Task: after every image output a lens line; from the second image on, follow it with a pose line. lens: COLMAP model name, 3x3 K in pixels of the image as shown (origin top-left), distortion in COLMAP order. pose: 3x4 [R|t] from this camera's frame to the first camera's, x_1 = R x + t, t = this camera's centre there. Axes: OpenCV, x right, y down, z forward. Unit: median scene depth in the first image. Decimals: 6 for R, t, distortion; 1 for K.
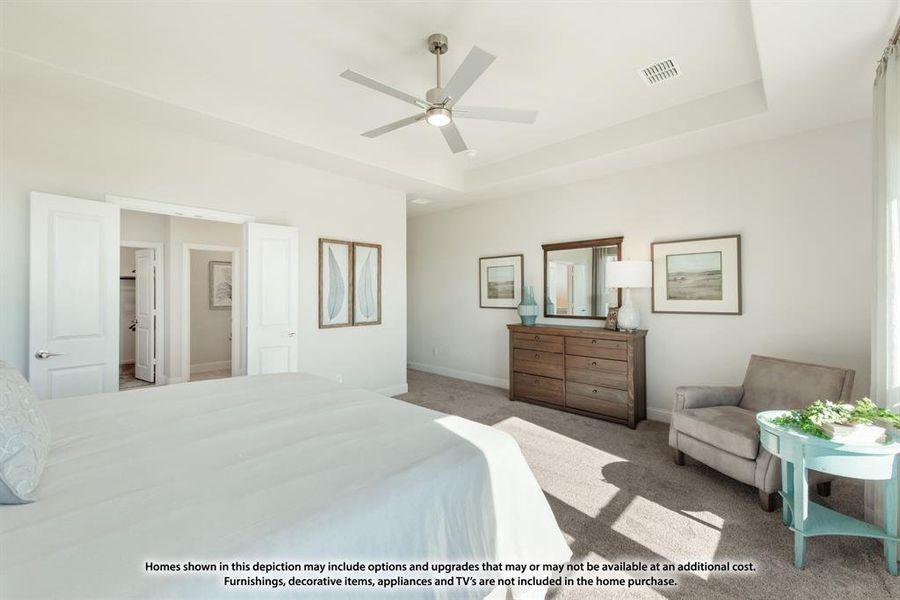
lens RADIAL K [[360.0, 0, 451.8], [0, 360.0, 294.2], [0, 0, 1]] dist [0.005367, -0.000148]
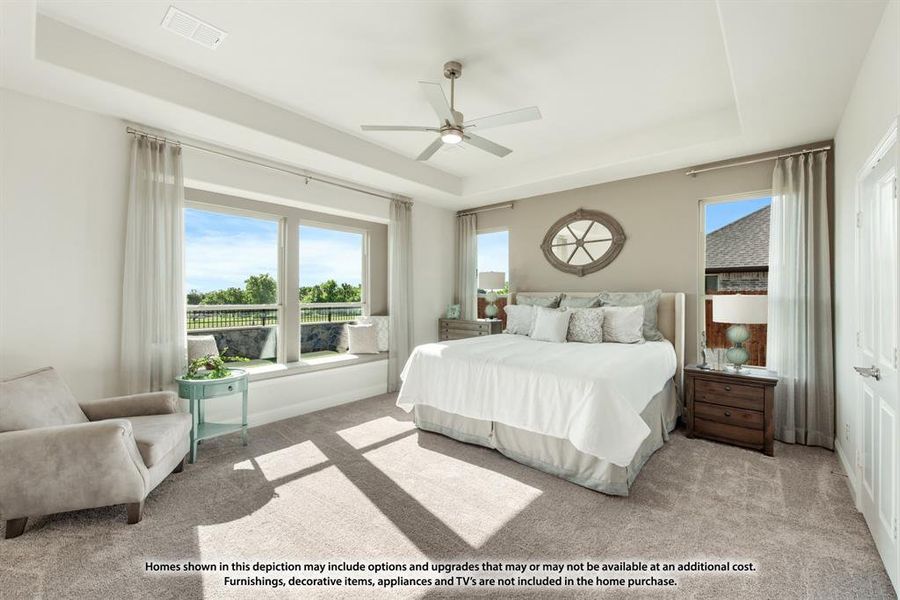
lens RADIAL K [[360.0, 0, 451.8], [0, 360.0, 294.2], [0, 0, 1]] dist [0.005367, -0.000148]
pose [[-0.999330, 0.002859, -0.036491, 0.003505], [0.003311, 0.999919, -0.012323, 0.014025], [0.036453, -0.012436, -0.999258, 1.968471]]
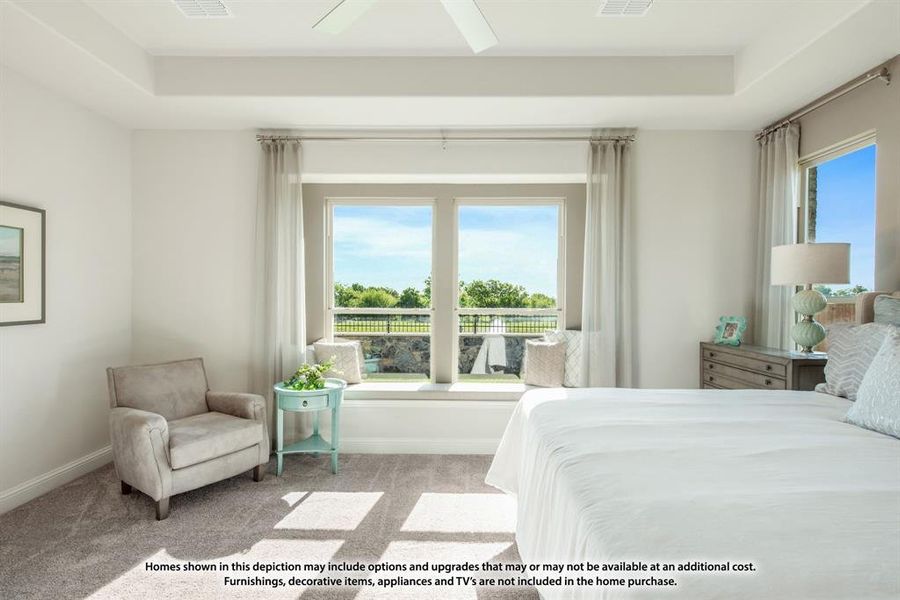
lens RADIAL K [[451.2, 0, 453.6], [0, 451.2, 297.5], [0, 0, 1]] dist [0.024941, -0.000182]
pose [[-0.675514, -0.001002, 0.737347, -0.548869], [-0.009058, 0.999935, -0.006940, 0.008225], [-0.737292, -0.011367, -0.675479, 1.334677]]
